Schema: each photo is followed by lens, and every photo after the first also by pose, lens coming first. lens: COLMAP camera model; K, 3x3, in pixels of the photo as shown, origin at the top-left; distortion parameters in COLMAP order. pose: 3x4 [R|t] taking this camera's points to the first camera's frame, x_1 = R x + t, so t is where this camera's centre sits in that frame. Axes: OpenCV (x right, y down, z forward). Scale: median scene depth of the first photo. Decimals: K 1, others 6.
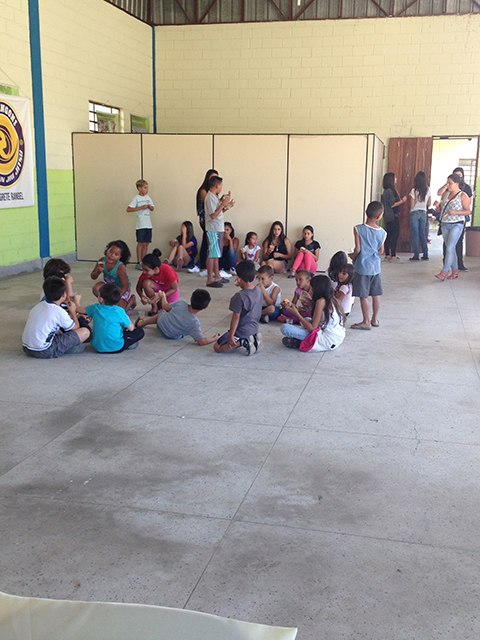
lens RADIAL K [[707.6, 0, 242.9], [0, 707.6, 325.1], [0, 0, 1]] dist [0.060702, 0.000000]
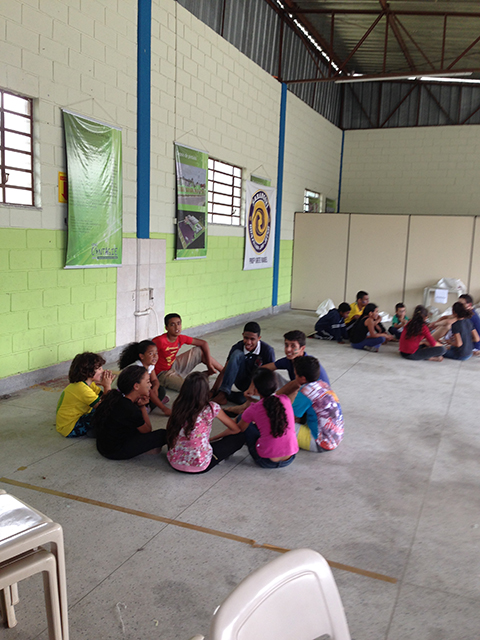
lens RADIAL K [[574.3, 0, 245.4], [0, 574.3, 325.1], [0, 0, 1]] dist [0.105331, -0.151091]
pose [[0.985402, 0.050719, -0.162512, -0.345659], [-0.060379, 0.996655, -0.055066, 0.005194], [0.159175, 0.064074, 0.985169, -0.124368]]
